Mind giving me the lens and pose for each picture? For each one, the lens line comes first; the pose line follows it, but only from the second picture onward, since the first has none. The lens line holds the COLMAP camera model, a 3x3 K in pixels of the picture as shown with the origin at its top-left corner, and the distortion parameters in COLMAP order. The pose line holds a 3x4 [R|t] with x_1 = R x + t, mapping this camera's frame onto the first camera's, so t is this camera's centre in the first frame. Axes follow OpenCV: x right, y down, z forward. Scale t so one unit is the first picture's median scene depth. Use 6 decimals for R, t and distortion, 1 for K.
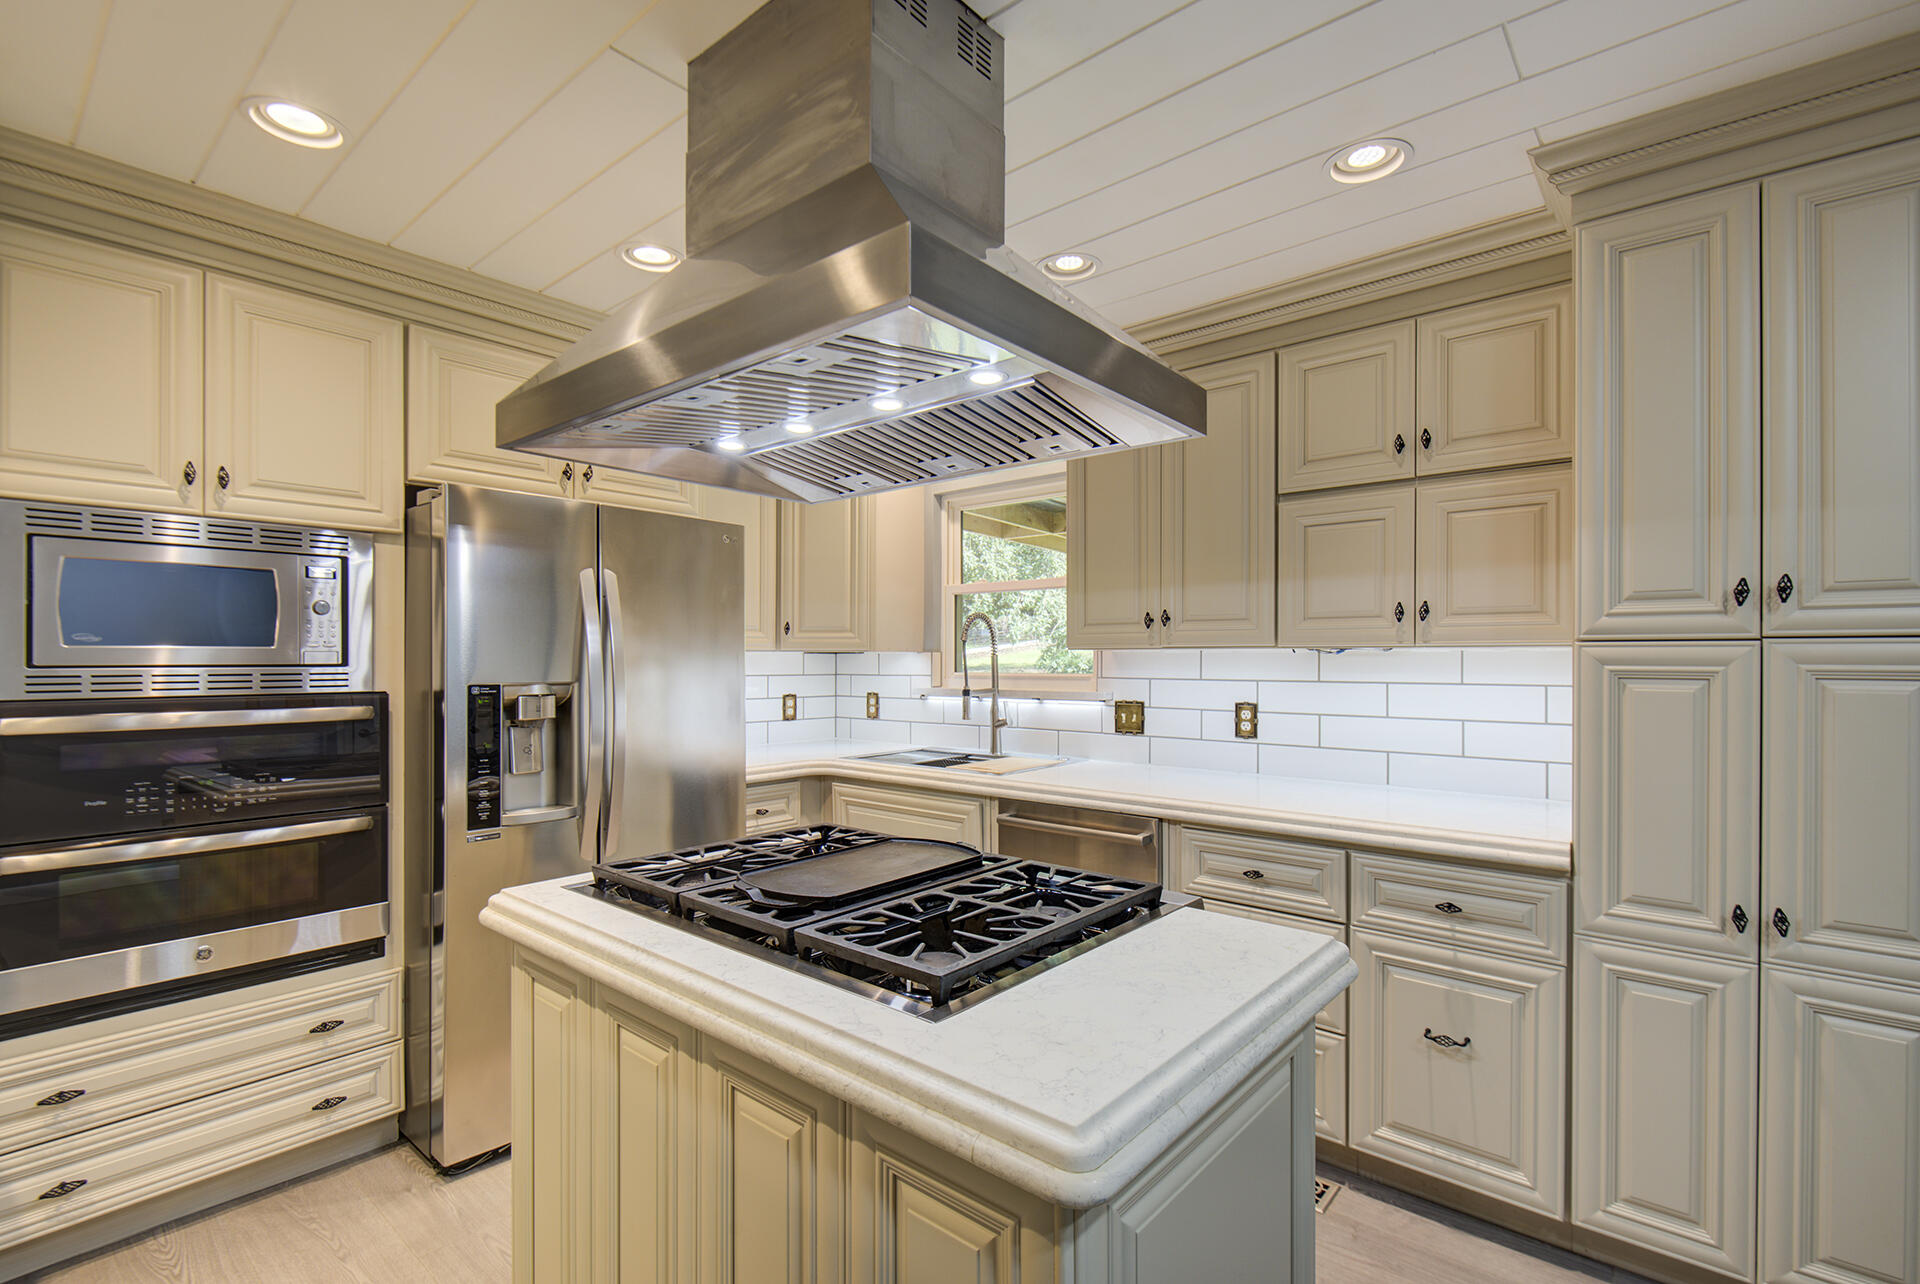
lens RADIAL K [[868.9, 0, 973.3], [0, 868.9, 657.0], [0, 0, 1]] dist [0.009079, -0.007365]
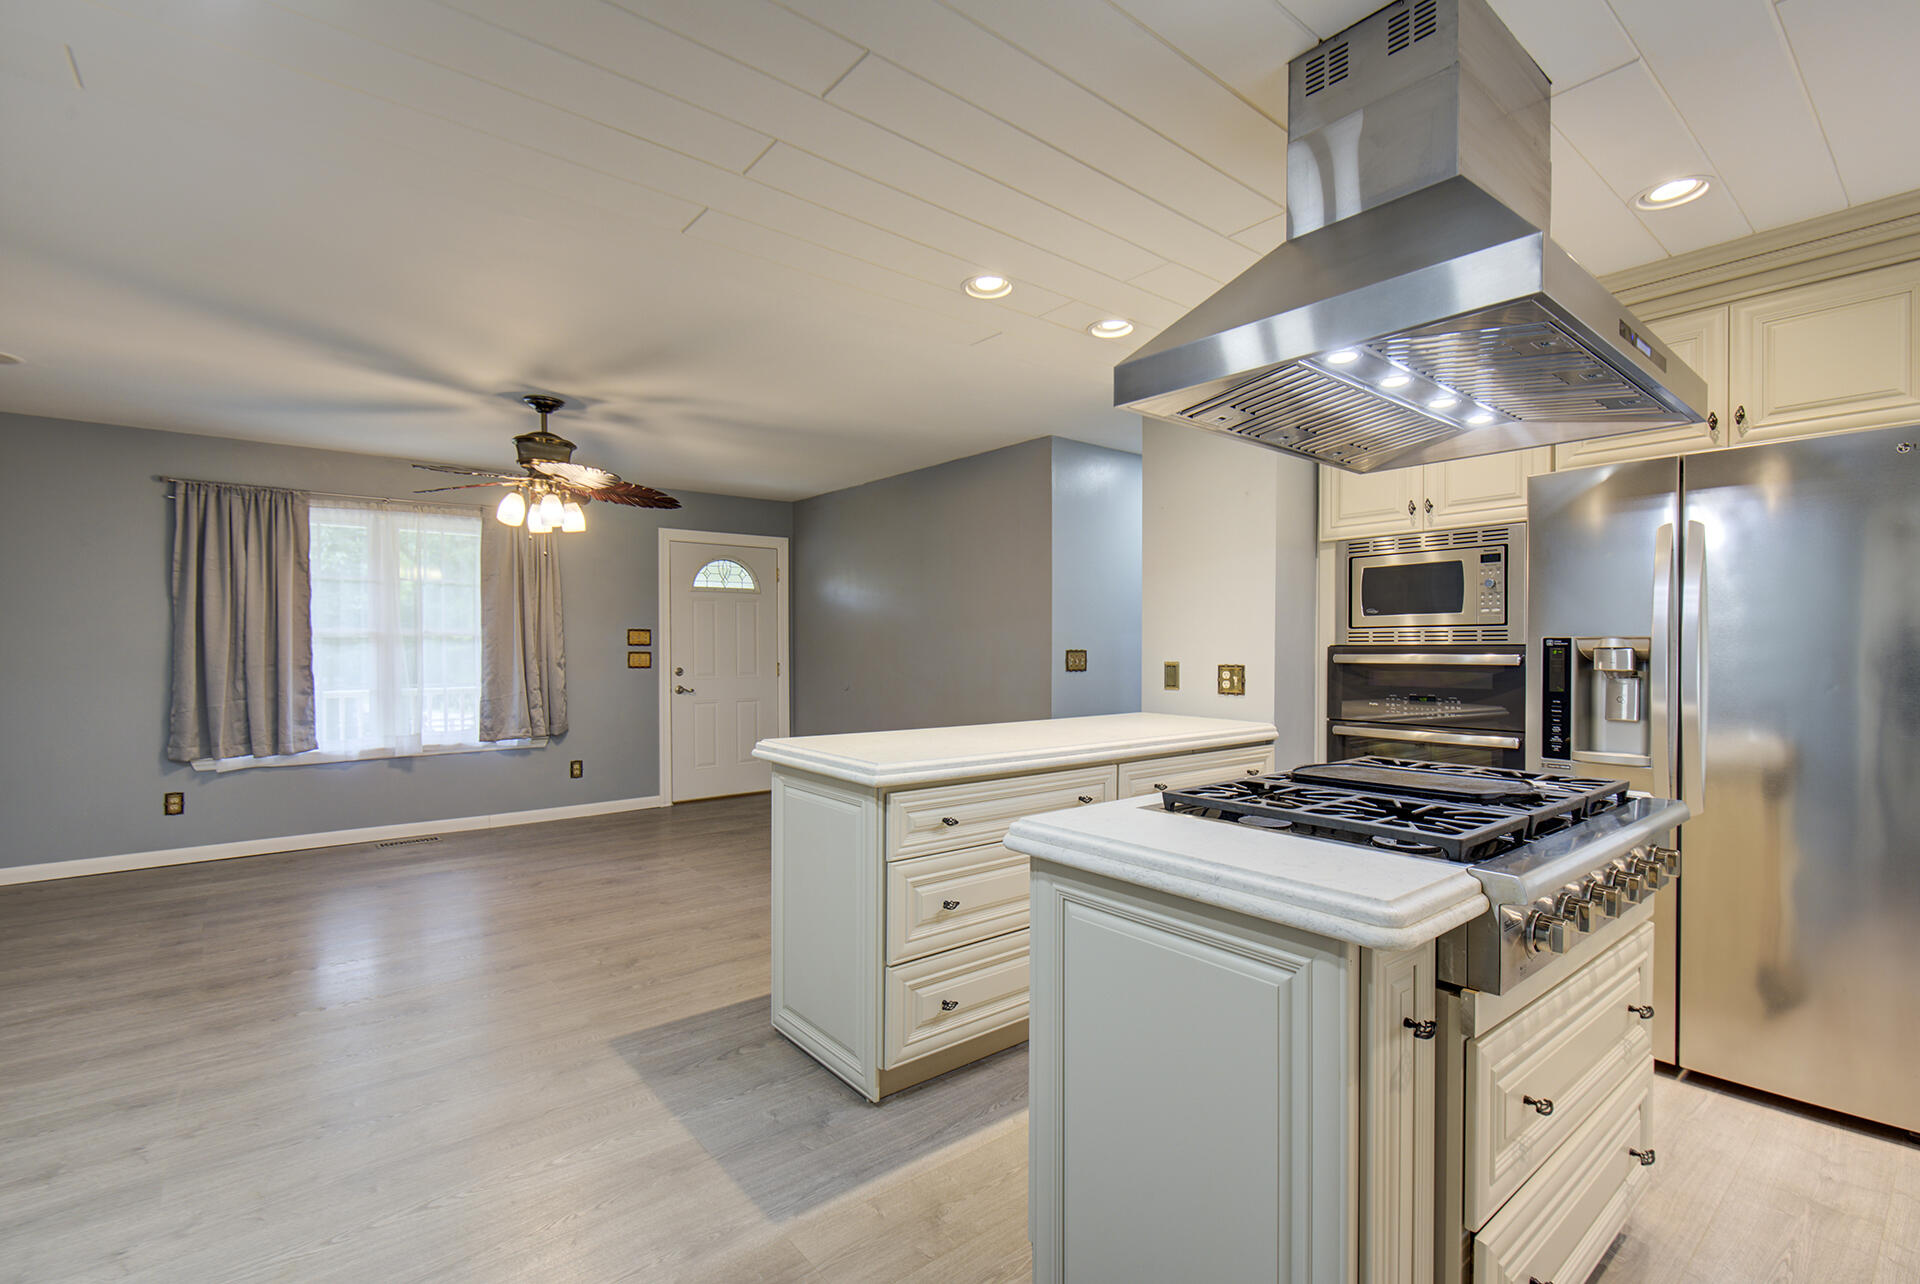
lens RADIAL K [[868.9, 0, 973.3], [0, 868.9, 657.0], [0, 0, 1]] dist [0.009079, -0.007365]
pose [[-0.174478, 0.011566, -0.984593, 0.734891], [0.006616, 0.999922, 0.010573, 0.039320], [0.984639, -0.004669, -0.174541, 0.415197]]
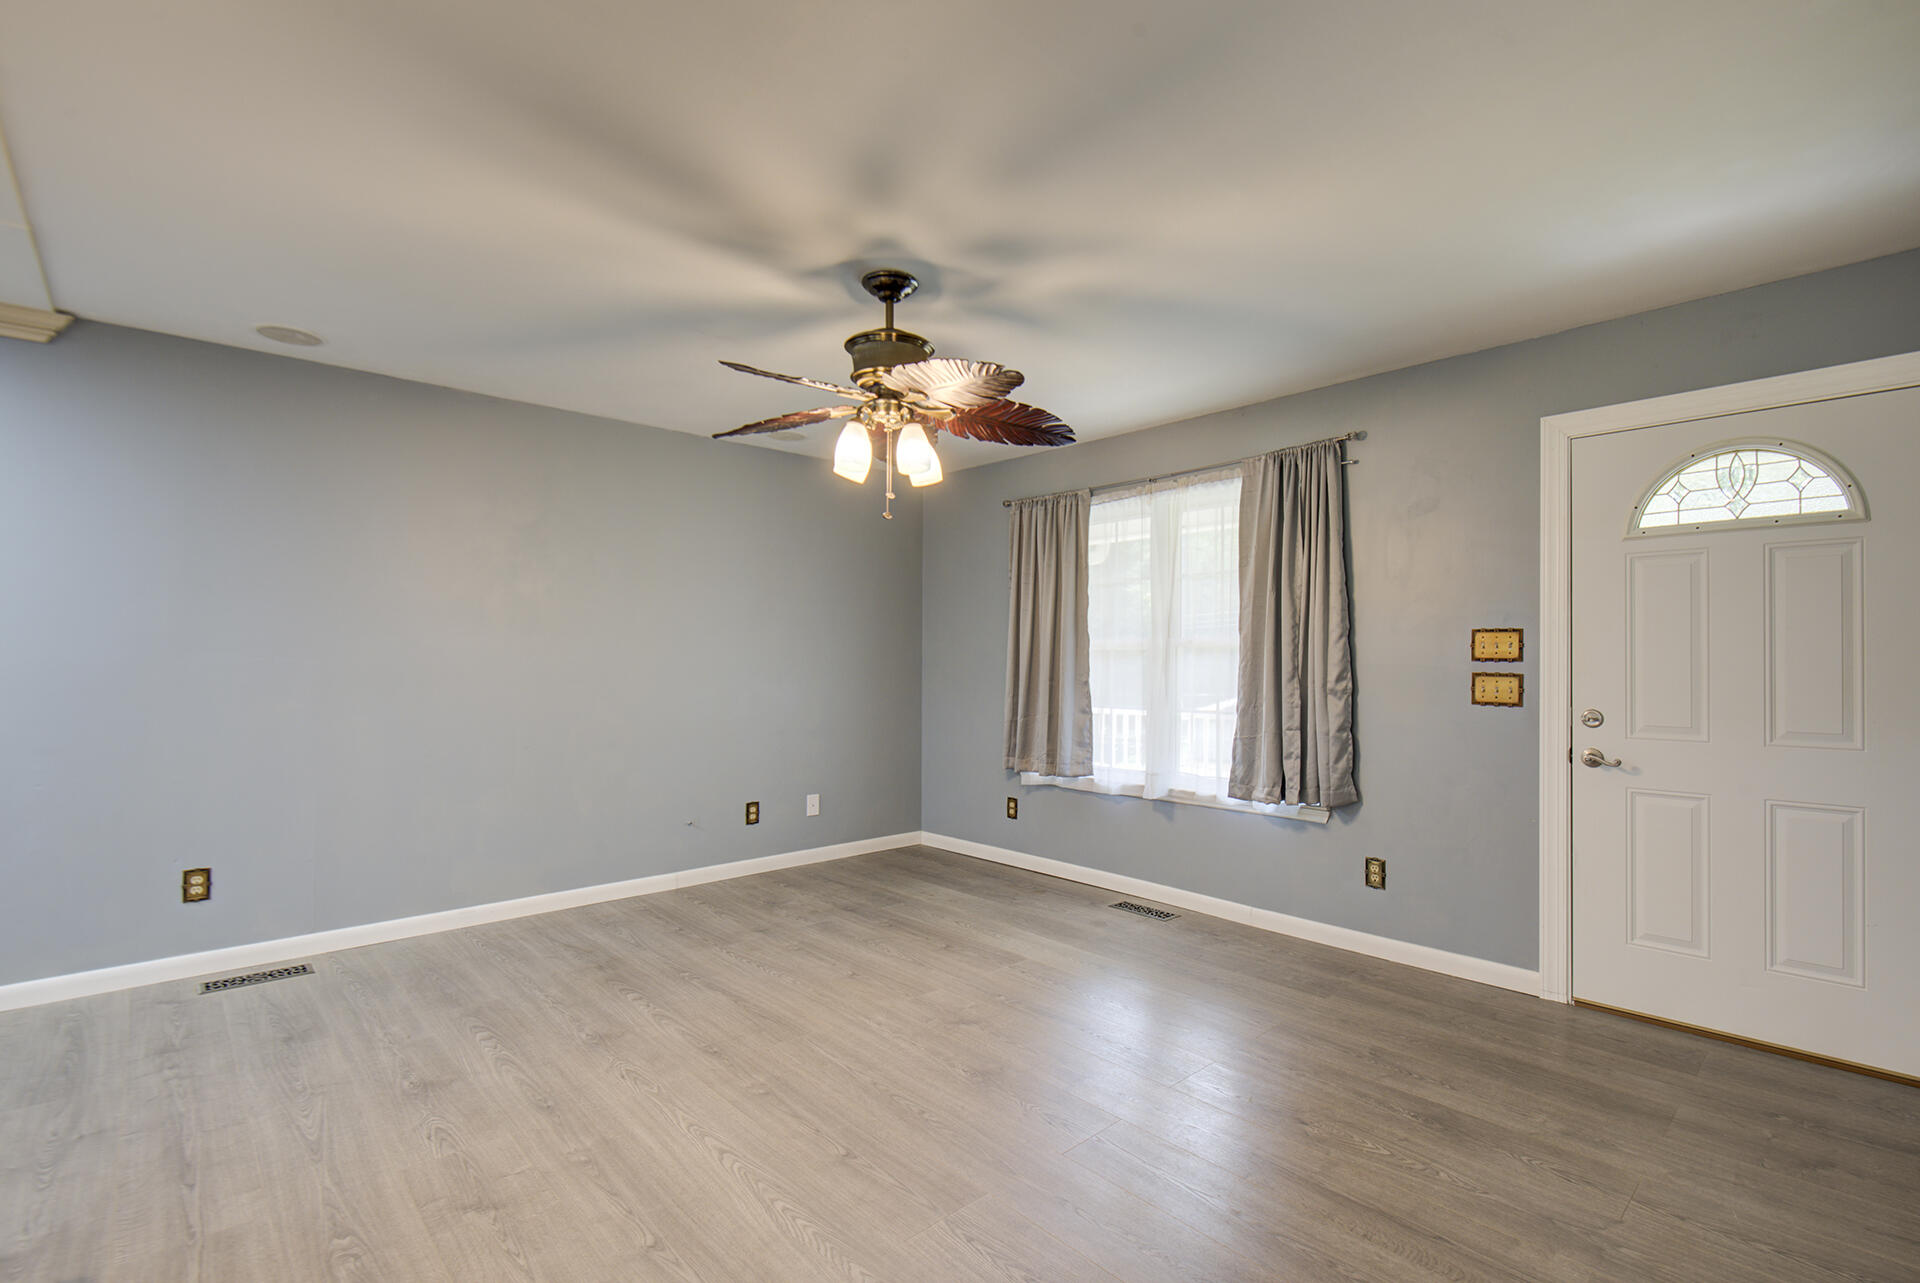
lens RADIAL K [[868.9, 0, 973.3], [0, 868.9, 656.5], [0, 0, 1]] dist [0.009079, -0.007365]
pose [[-0.992924, -0.006413, 0.118582, -1.173192], [-0.007822, 0.999904, -0.011422, 0.040437], [-0.118497, -0.012269, -0.992879, 0.376989]]
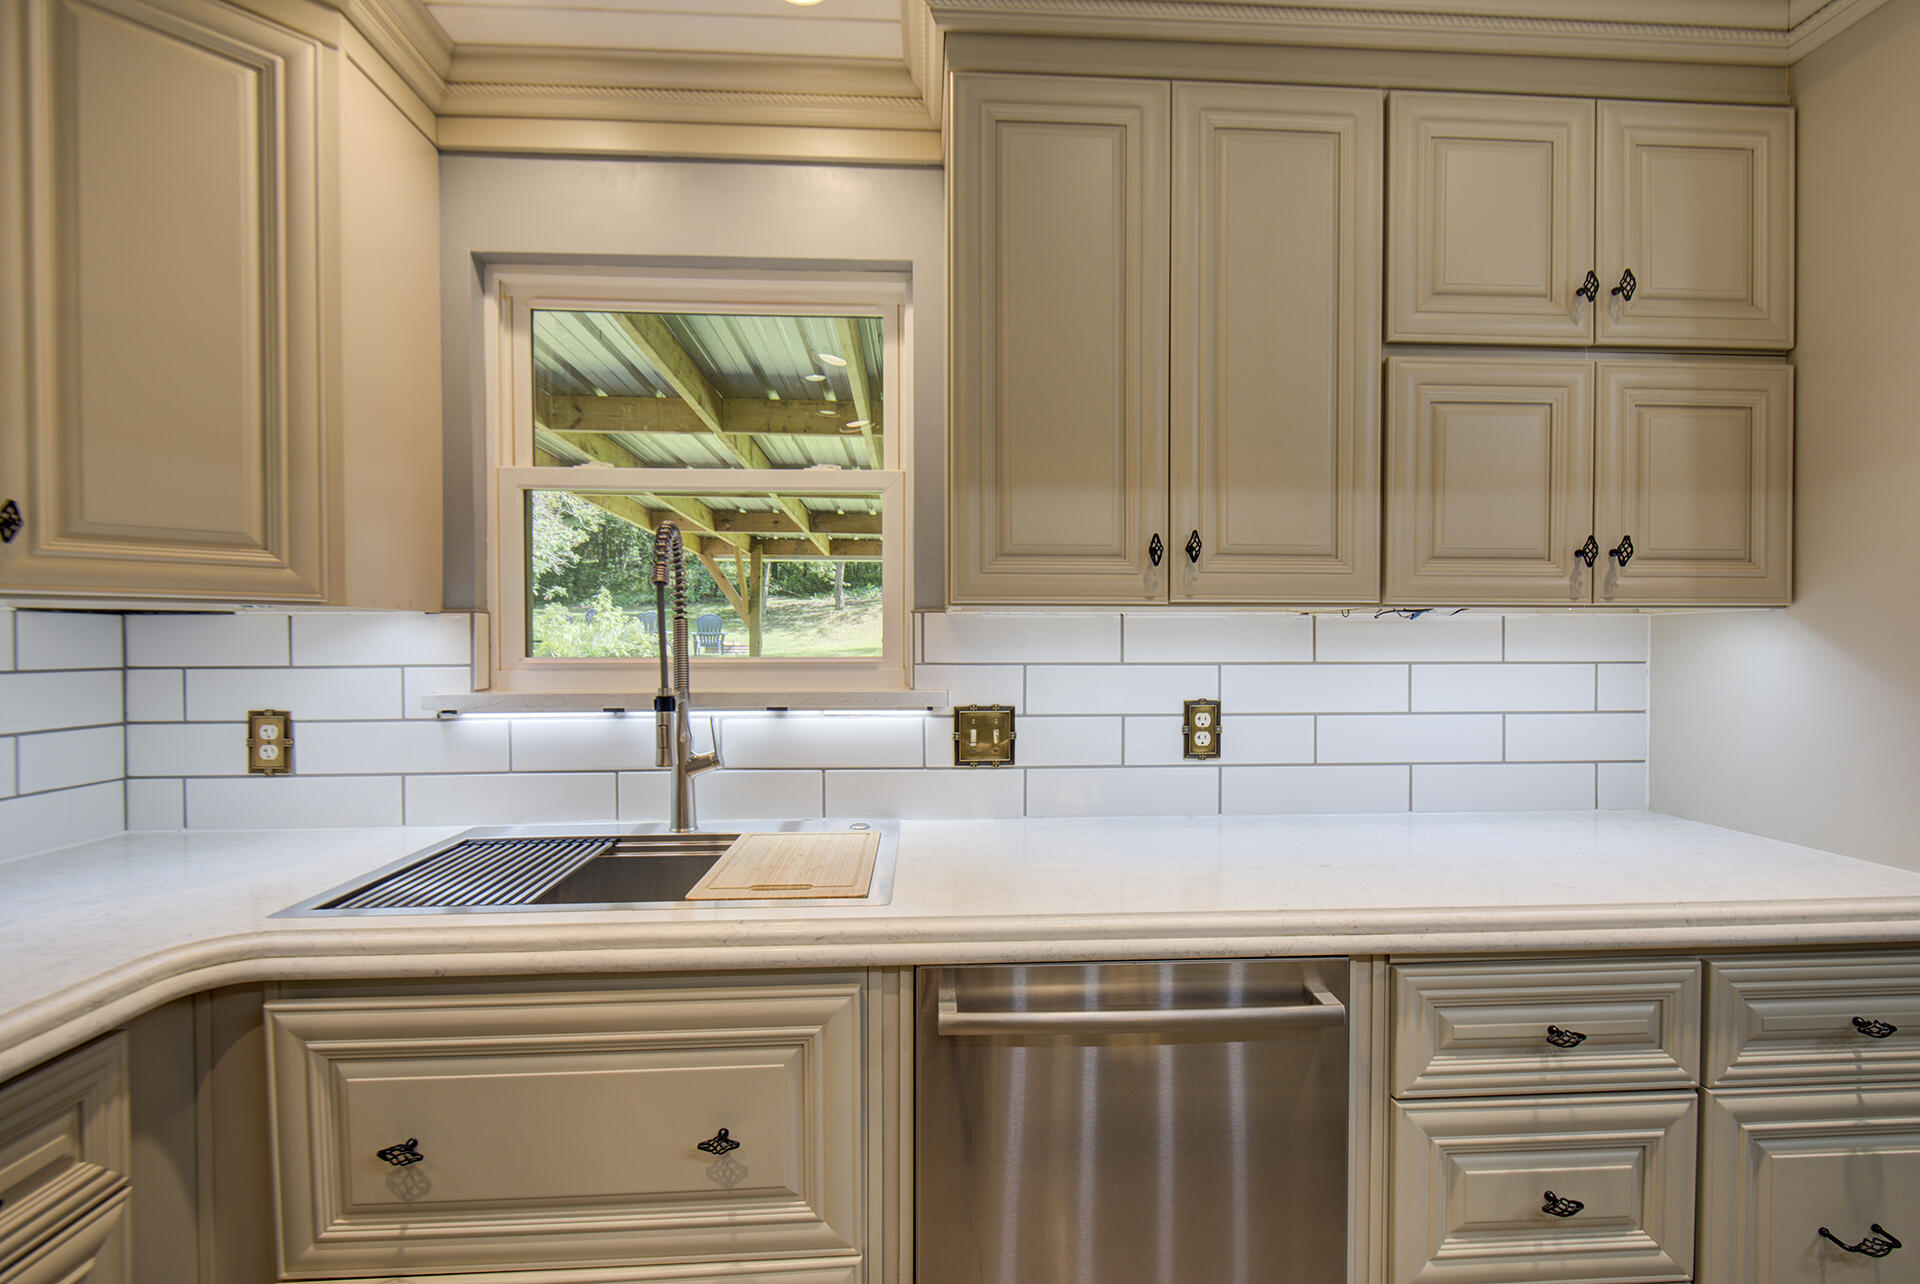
lens RADIAL K [[868.9, 0, 973.3], [0, 868.9, 657.0], [0, 0, 1]] dist [0.009079, -0.007365]
pose [[0.724247, -0.011951, 0.689437, -0.284861], [-0.000668, 0.999837, 0.018034, 0.014795], [-0.689540, -0.013522, 0.724121, 0.863402]]
